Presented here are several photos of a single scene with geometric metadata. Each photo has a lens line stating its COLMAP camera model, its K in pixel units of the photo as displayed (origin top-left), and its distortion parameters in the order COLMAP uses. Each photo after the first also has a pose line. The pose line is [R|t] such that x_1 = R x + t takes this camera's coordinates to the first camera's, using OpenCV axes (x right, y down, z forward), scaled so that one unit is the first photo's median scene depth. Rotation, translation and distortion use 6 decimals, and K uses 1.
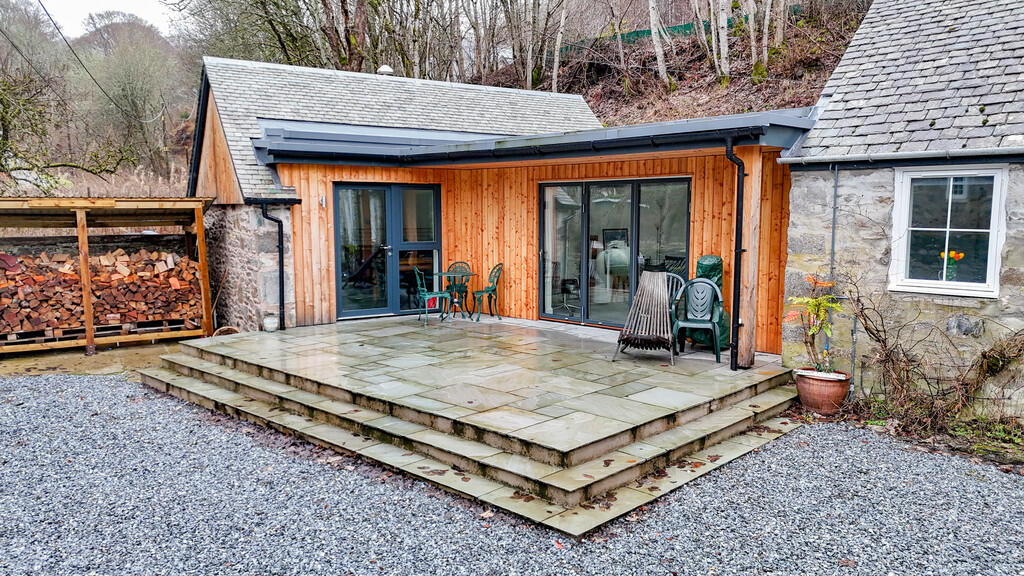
lens RADIAL K [[753.8, 0, 515.0], [0, 753.8, 288.5], [0, 0, 1]] dist [0.098726, -0.067506]
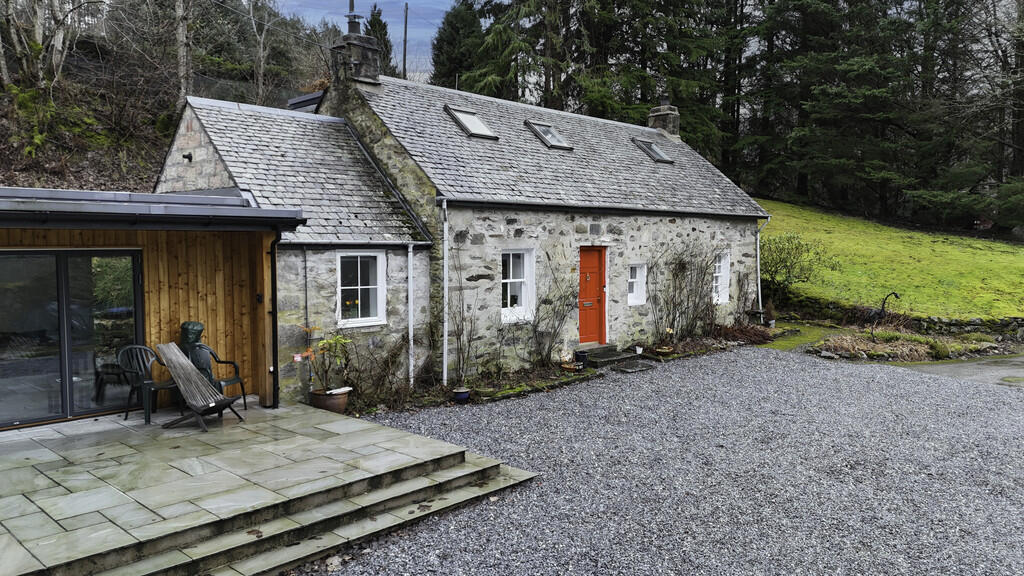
lens RADIAL K [[753.8, 0, 515.0], [0, 753.8, 288.5], [0, 0, 1]] dist [0.098726, -0.067506]
pose [[-0.006693, -0.058849, 0.998244, -1.078450], [0.107896, 0.992396, 0.059228, -0.135615], [-0.994140, 0.108103, -0.000292, 0.675895]]
